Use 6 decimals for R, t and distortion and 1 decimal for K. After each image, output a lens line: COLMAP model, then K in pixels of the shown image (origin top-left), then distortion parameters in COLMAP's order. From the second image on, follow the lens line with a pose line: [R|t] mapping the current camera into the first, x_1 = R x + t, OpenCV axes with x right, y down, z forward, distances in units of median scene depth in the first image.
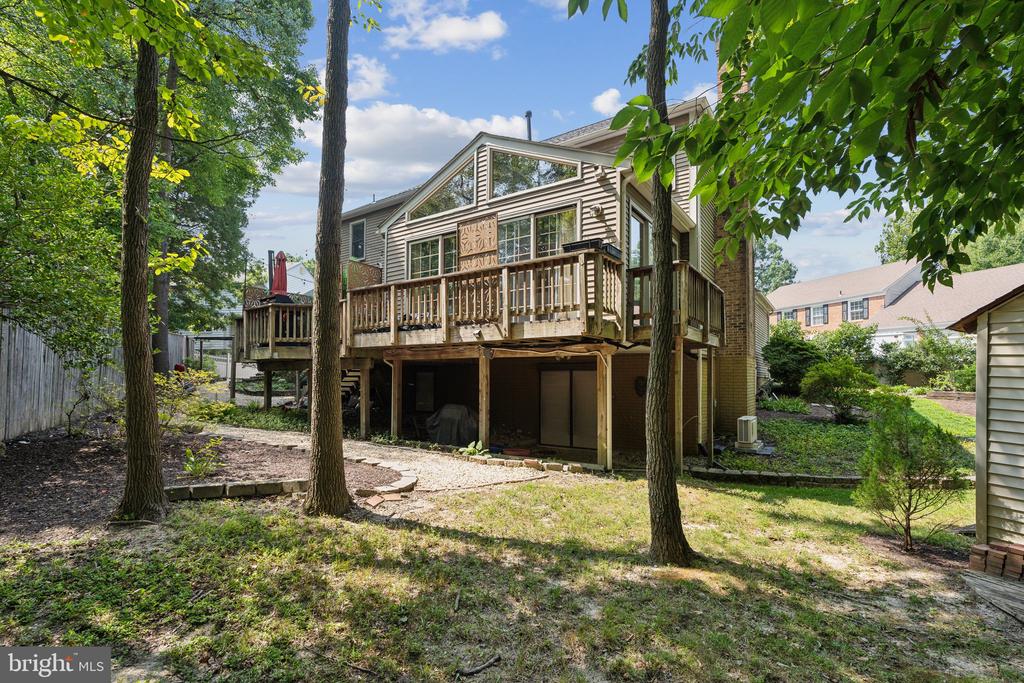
lens RADIAL K [[476.5, 0, 514.5], [0, 476.5, 348.8], [0, 0, 1]] dist [-0.003478, 0.000022]
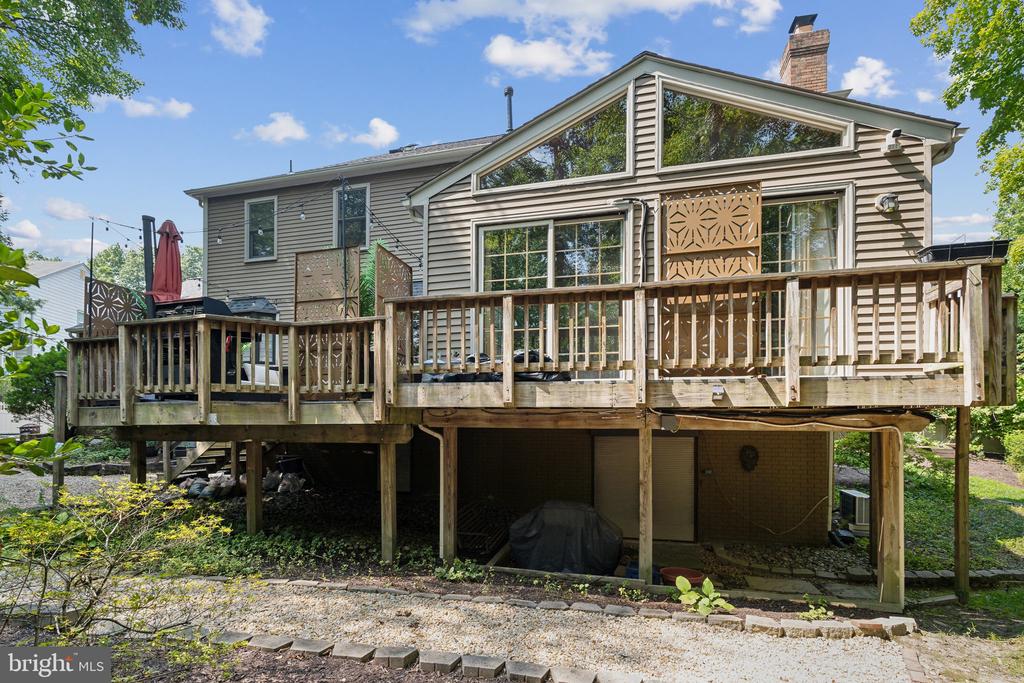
lens RADIAL K [[476.5, 0, 486.3], [0, 476.5, 405.6], [0, 0, 1]] dist [-0.003478, 0.000022]
pose [[0.939539, 0.009284, 0.342315, -0.432587], [-0.021571, 0.999252, 0.032105, -0.024339], [-0.341761, -0.037548, 0.939037, 0.462207]]
